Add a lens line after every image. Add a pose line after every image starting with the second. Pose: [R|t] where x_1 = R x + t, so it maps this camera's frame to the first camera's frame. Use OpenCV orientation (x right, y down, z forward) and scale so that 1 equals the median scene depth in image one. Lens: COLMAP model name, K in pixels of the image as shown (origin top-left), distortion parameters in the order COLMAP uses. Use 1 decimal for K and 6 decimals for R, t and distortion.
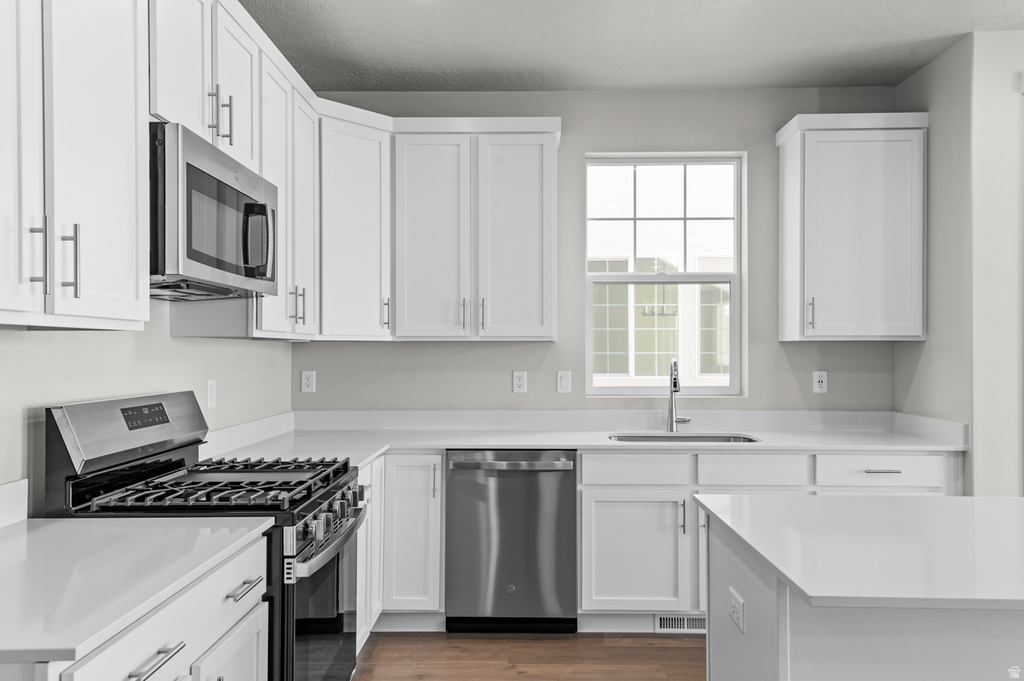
lens RADIAL K [[746.1, 0, 513.9], [0, 746.1, 346.6], [0, 0, 1]] dist [0.052581, 0.000927]
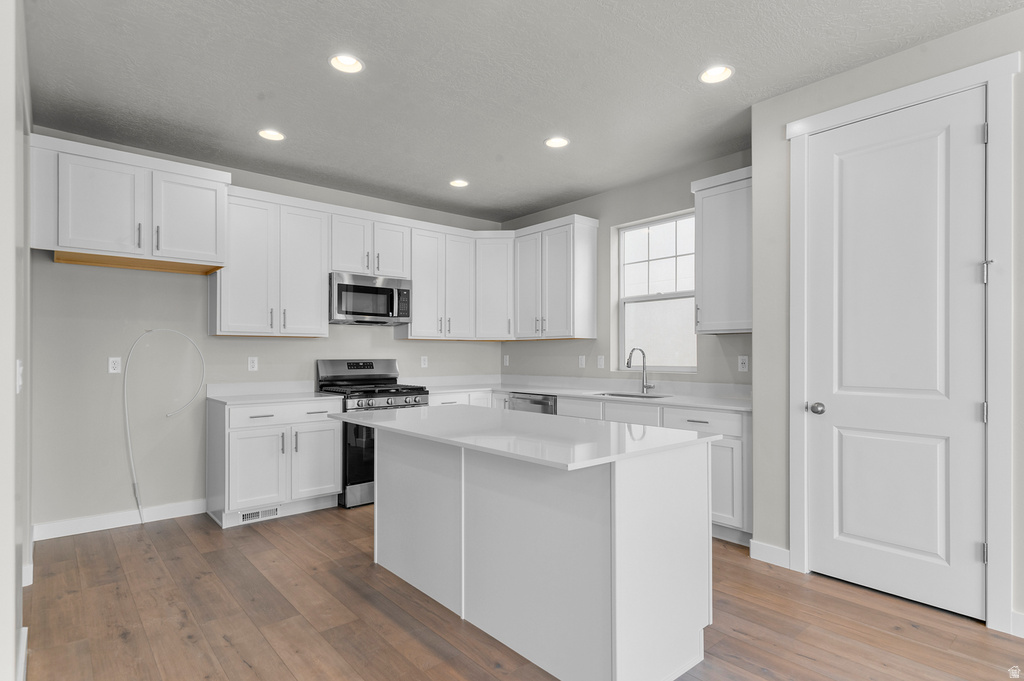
lens RADIAL K [[539.6, 0, 510.8], [0, 539.6, 350.8], [0, 0, 1]] dist [0.005191, -0.000074]
pose [[0.652497, -0.004361, -0.757779, 0.892522], [0.004947, 0.999987, -0.001495, 0.023035], [0.757776, -0.002774, 0.652509, 0.031584]]
